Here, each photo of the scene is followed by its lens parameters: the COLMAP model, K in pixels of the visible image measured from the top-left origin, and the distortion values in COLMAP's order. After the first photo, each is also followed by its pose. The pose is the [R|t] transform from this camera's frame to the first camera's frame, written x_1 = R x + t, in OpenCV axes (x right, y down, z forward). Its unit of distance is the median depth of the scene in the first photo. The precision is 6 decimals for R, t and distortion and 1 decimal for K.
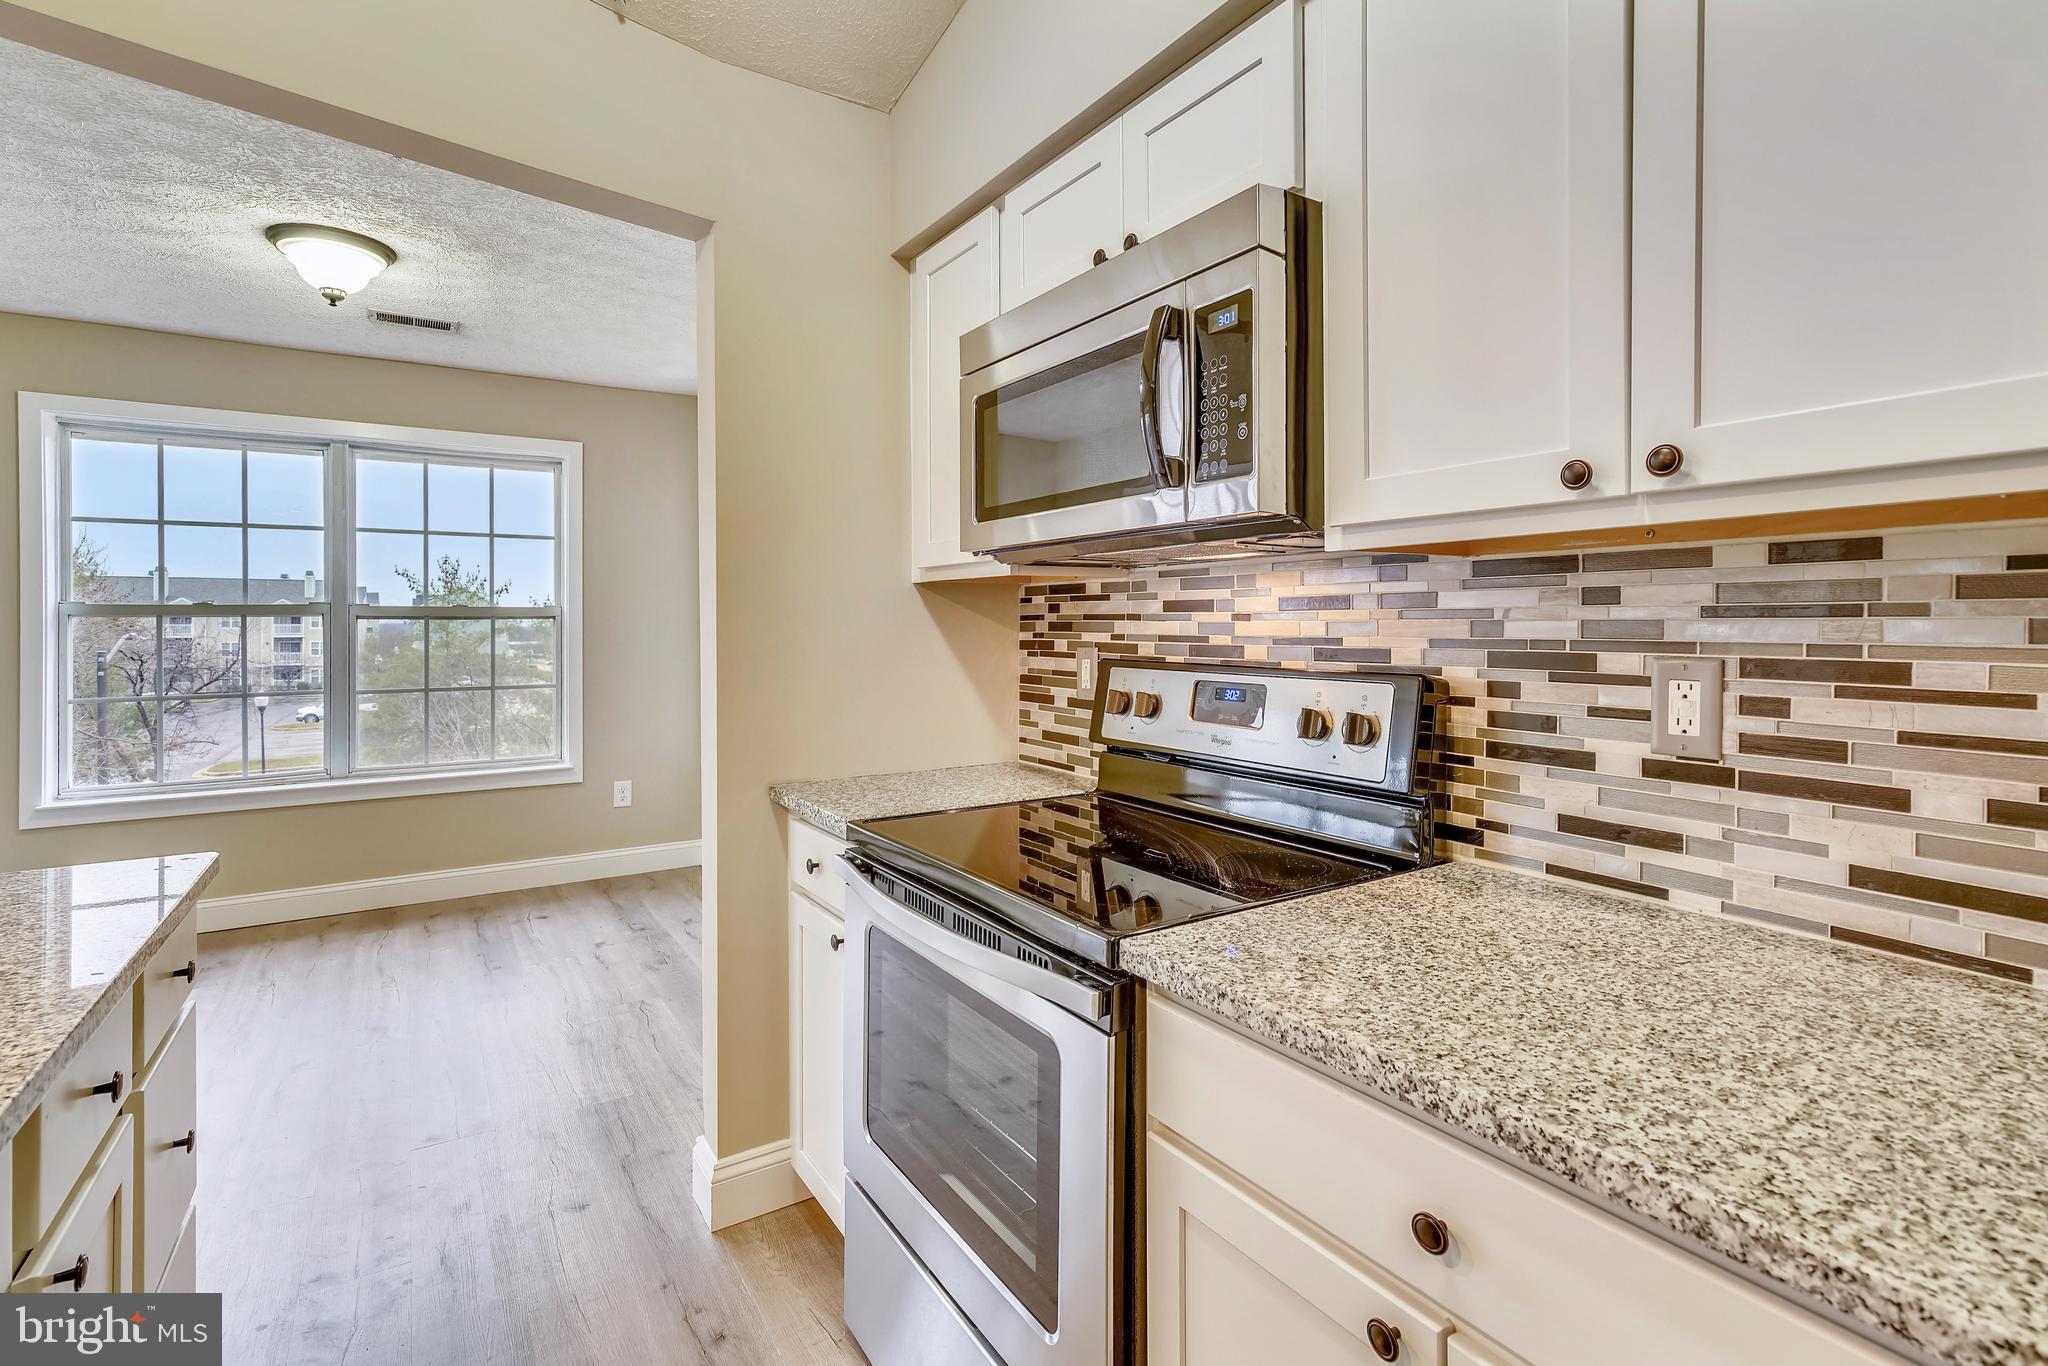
lens RADIAL K [[955.4, 0, 1011.3], [0, 955.4, 623.2], [0, 0, 1]] dist [0.003643, 0.001983]
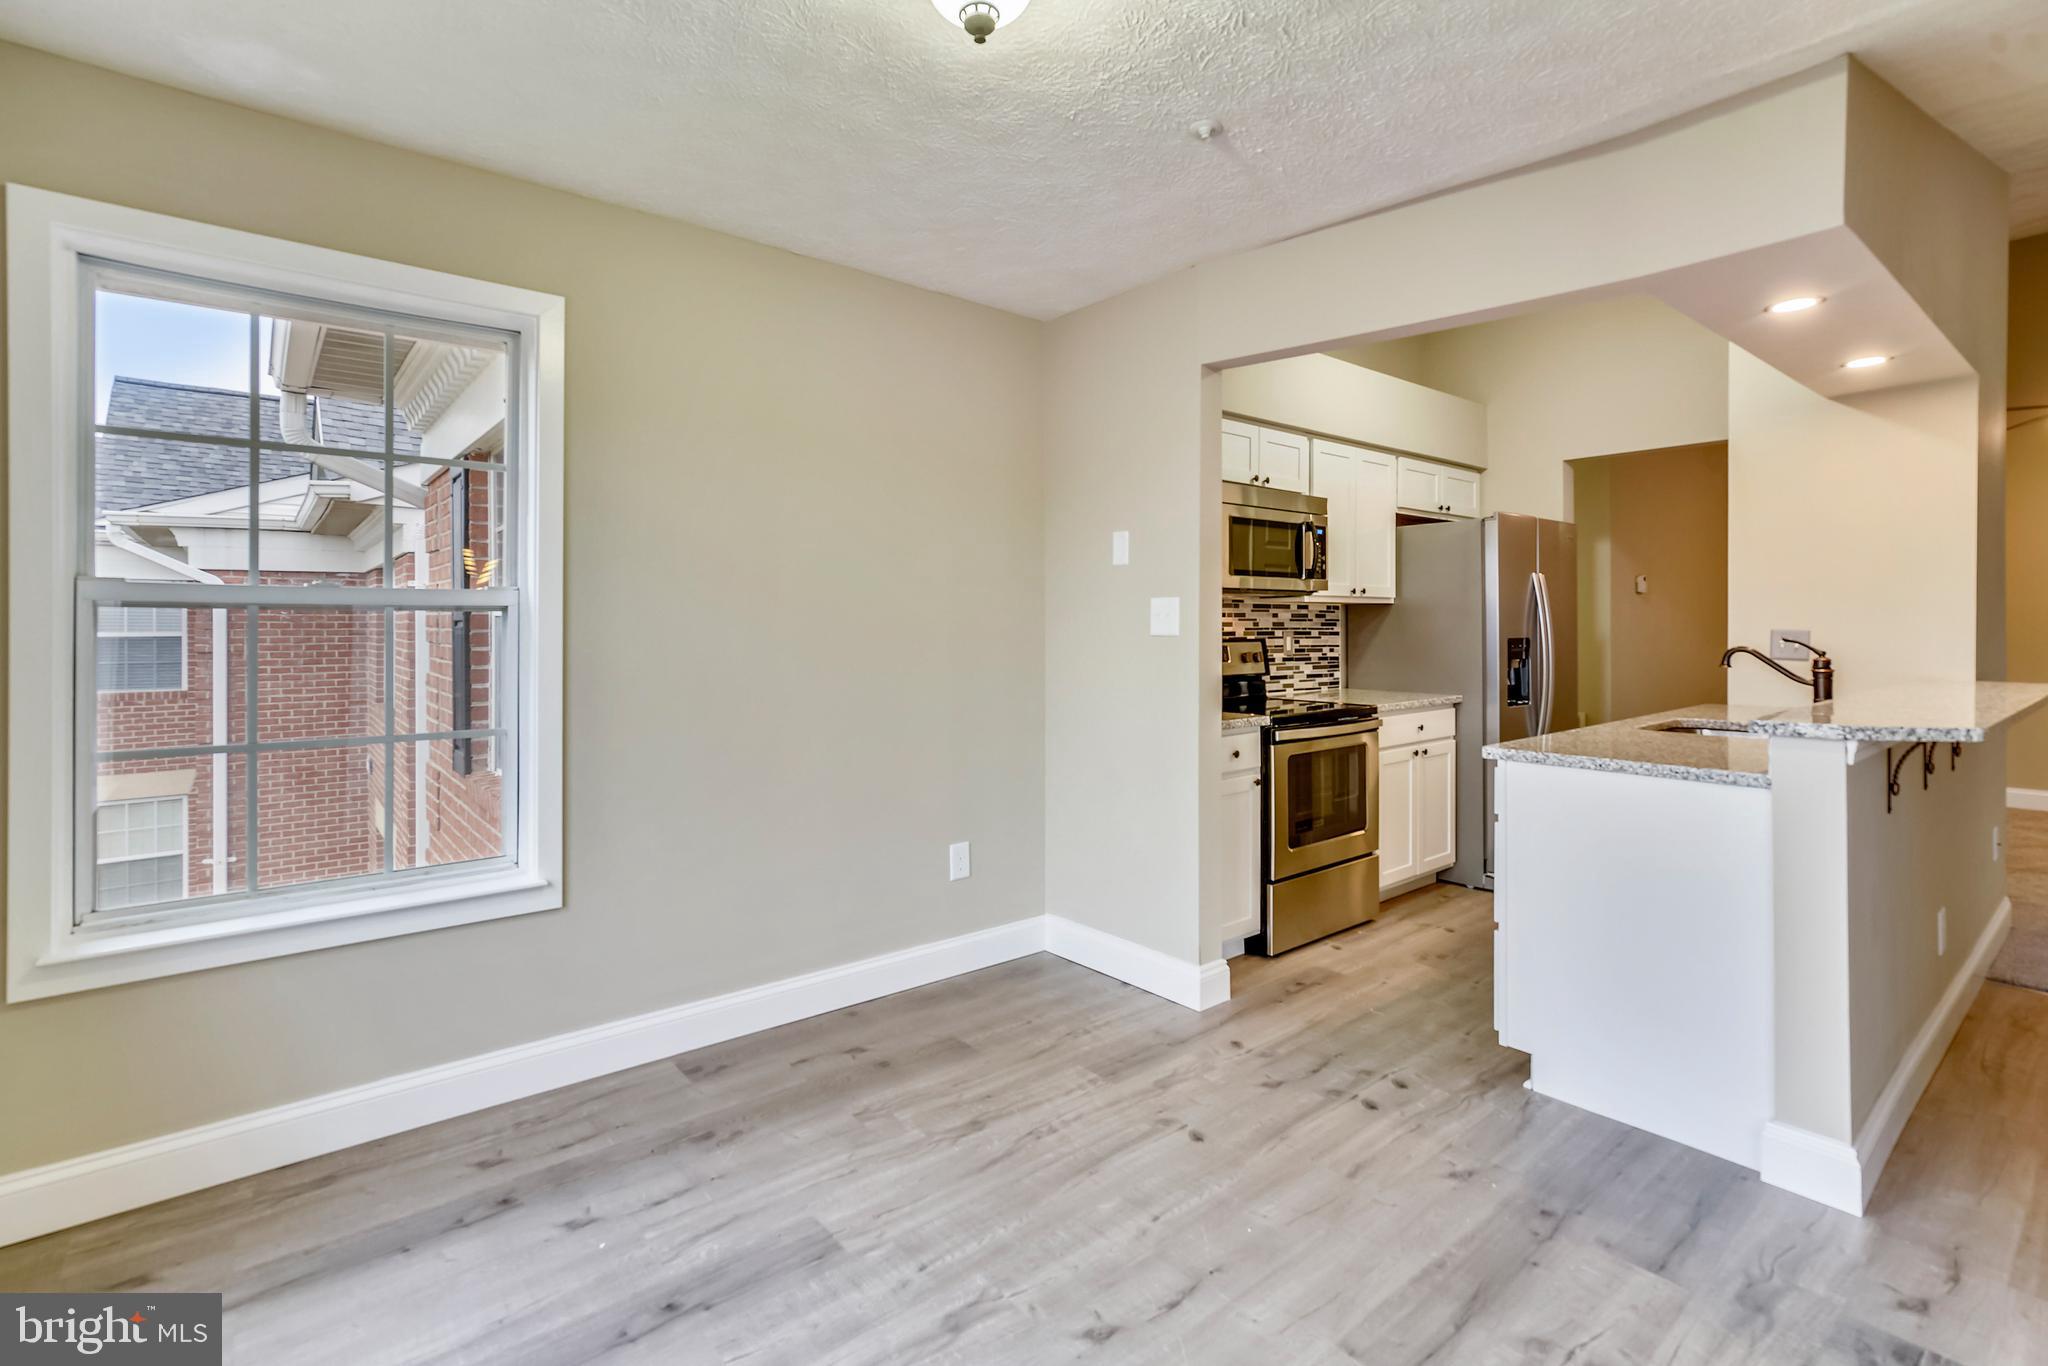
lens RADIAL K [[955.4, 0, 1011.3], [0, 955.4, 623.2], [0, 0, 1]] dist [0.003643, 0.001983]
pose [[-0.123204, 0.005410, 0.992367, -2.908044], [0.002804, 0.999983, -0.005103, 0.017505], [-0.992377, 0.002154, -0.123217, 2.431976]]
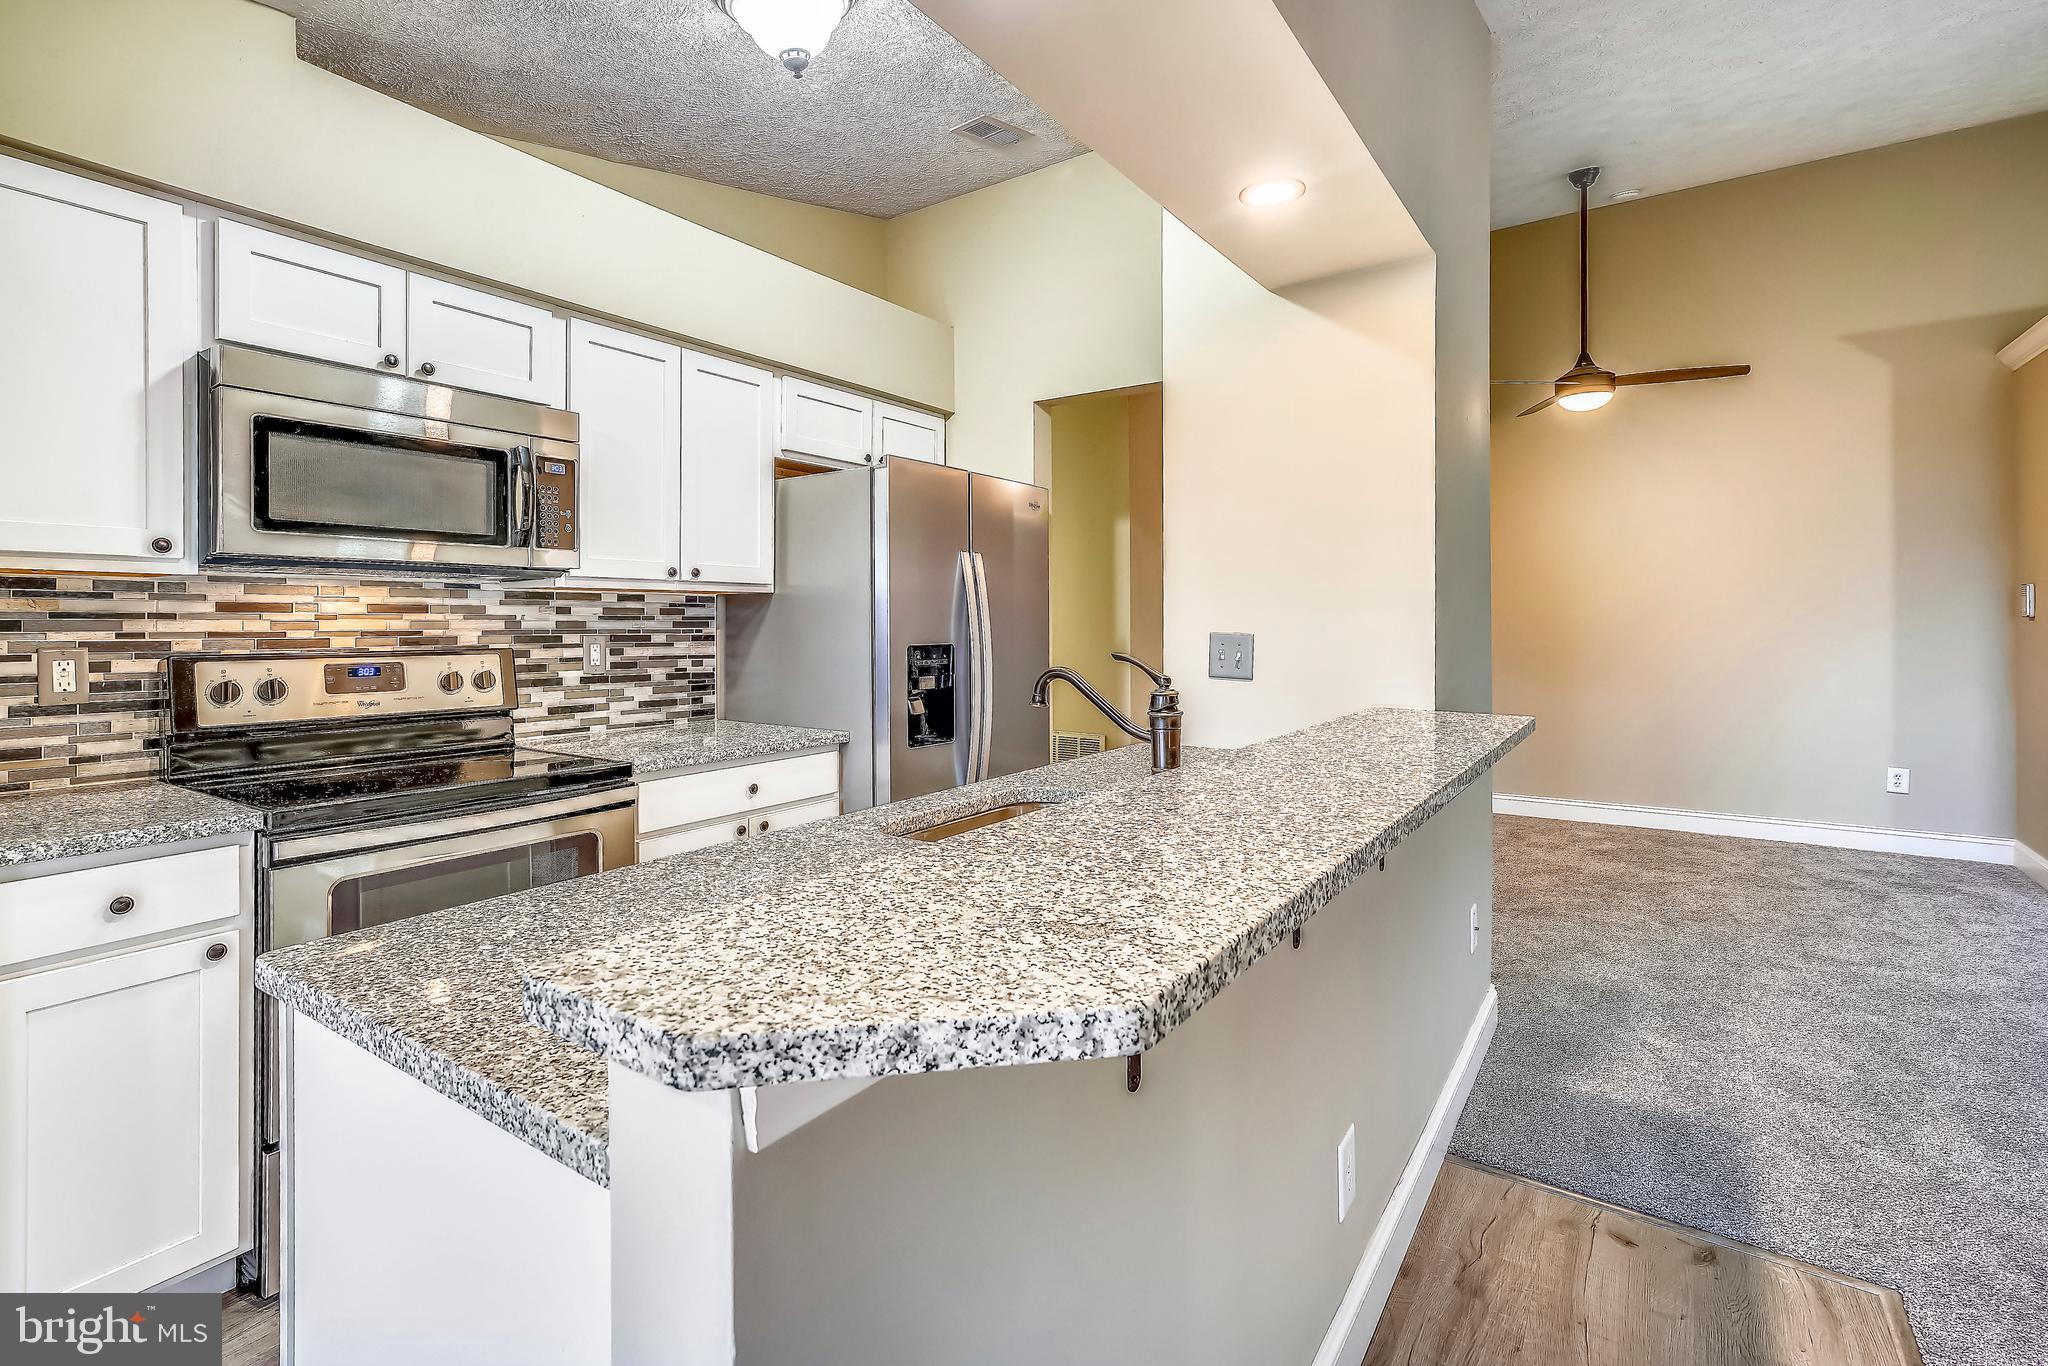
lens RADIAL K [[955.4, 0, 1011.3], [0, 955.4, 623.2], [0, 0, 1]] dist [0.003643, 0.001983]
pose [[-0.391243, 0.002487, 0.920284, -1.925133], [0.002674, 0.999995, -0.001566, 0.009064], [-0.920284, 0.001848, -0.391247, 0.886123]]
